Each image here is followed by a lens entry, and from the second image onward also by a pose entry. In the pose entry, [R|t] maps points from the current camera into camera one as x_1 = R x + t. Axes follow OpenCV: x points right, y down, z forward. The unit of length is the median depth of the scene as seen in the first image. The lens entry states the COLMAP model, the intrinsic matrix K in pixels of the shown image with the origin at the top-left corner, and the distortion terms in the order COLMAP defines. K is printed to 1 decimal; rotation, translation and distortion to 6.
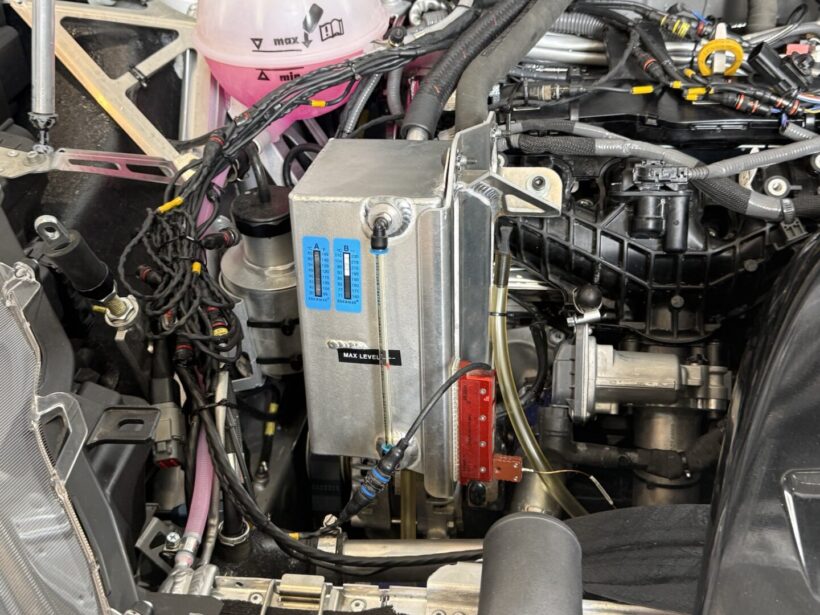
lens RADIAL K [[960.9, 0, 414.5], [0, 960.9, 309.2], [0, 0, 1]] dist [0.071032, 0.000000]
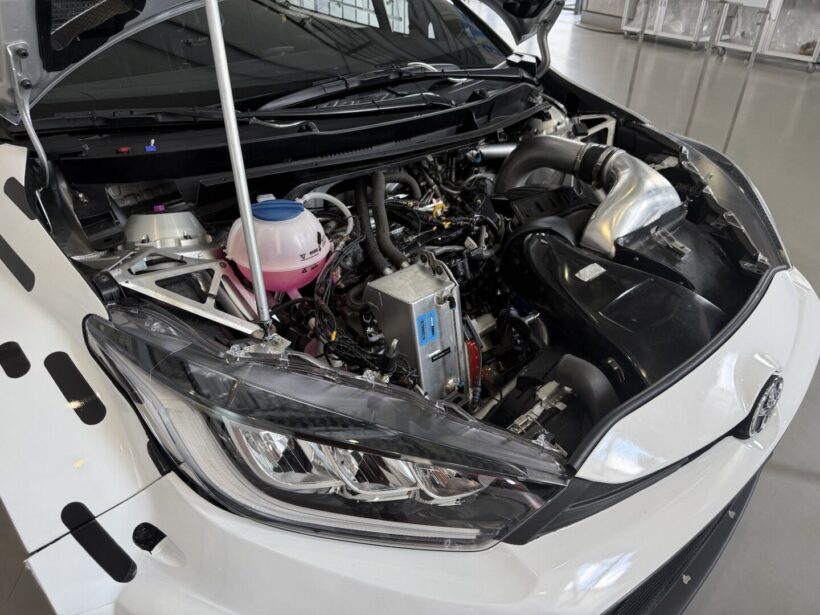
lens RADIAL K [[580.2, 0, 411.1], [0, 580.2, 314.5], [0, 0, 1]] dist [0.044027, -0.052311]
pose [[0.614791, -0.367854, 0.697650, -1.004851], [0.401455, 0.907356, 0.124653, -0.239637], [-0.678871, 0.203439, 0.705511, -0.017529]]
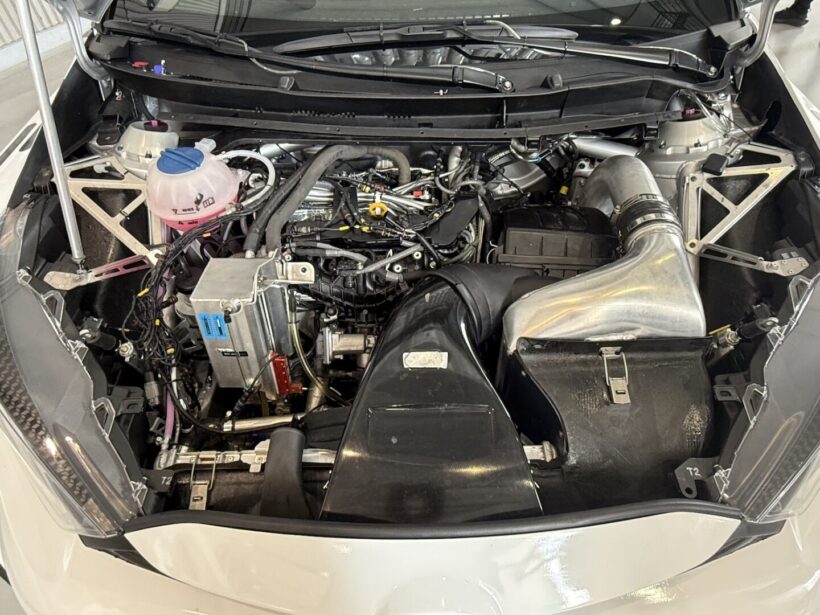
lens RADIAL K [[515.0, 0, 418.1], [0, 515.0, 308.2], [0, 0, 1]] dist [-0.005717, 0.012012]
pose [[0.987181, -0.080420, 0.137860, 0.228574], [0.048865, 0.974588, 0.218611, -0.309025], [-0.151938, -0.209072, 0.966025, -0.314485]]
